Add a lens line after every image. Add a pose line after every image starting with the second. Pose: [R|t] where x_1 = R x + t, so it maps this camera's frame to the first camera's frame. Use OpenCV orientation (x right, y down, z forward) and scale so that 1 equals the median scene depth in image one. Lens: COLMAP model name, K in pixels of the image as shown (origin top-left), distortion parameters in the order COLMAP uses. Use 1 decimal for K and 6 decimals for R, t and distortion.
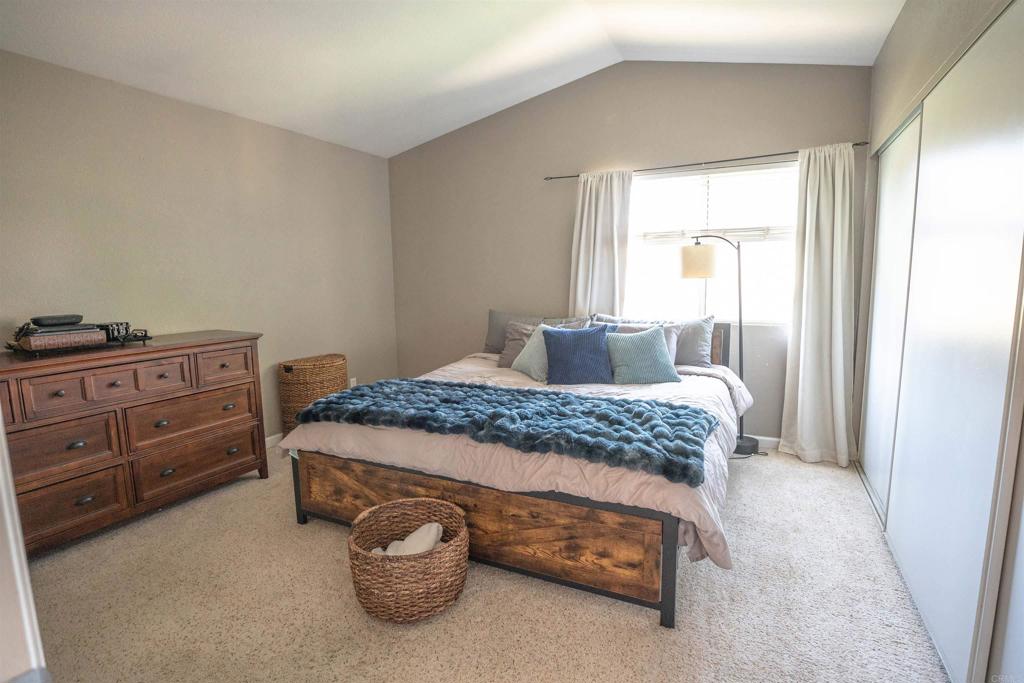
lens RADIAL K [[497.1, 0, 513.2], [0, 497.1, 333.8], [0, 0, 1]] dist [-0.041560, 0.008175]
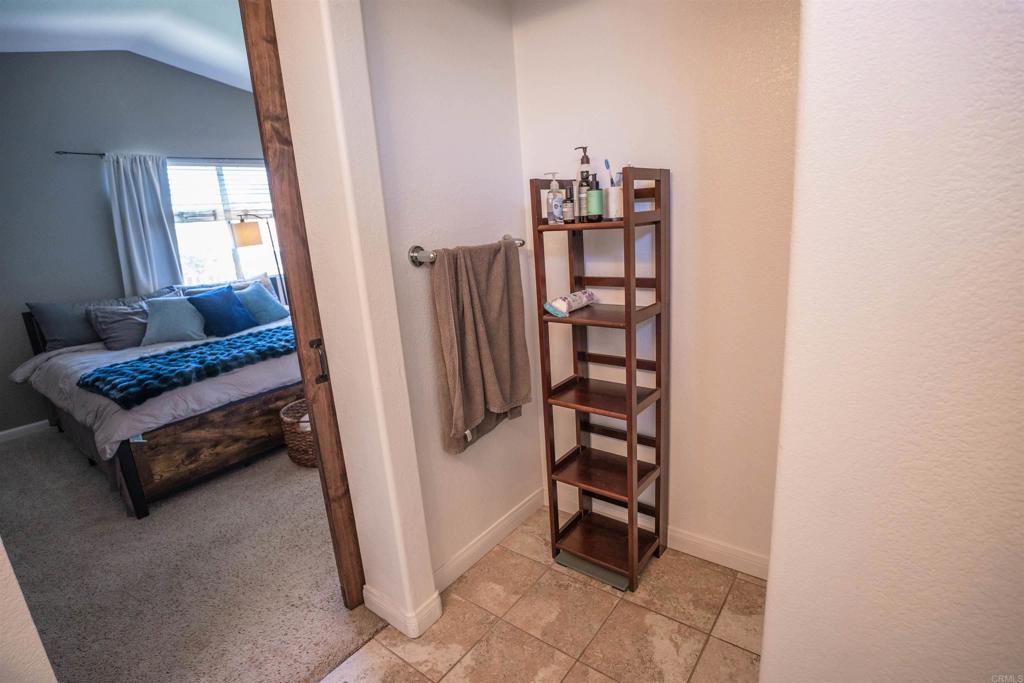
lens RADIAL K [[497.1, 0, 513.7], [0, 497.1, 342.5], [0, 0, 1]] dist [-0.041560, 0.008175]
pose [[0.192472, -0.233778, 0.953049, -1.144763], [0.180712, 0.963042, 0.199734, 0.003977], [-0.964519, 0.133784, 0.227605, 0.050423]]
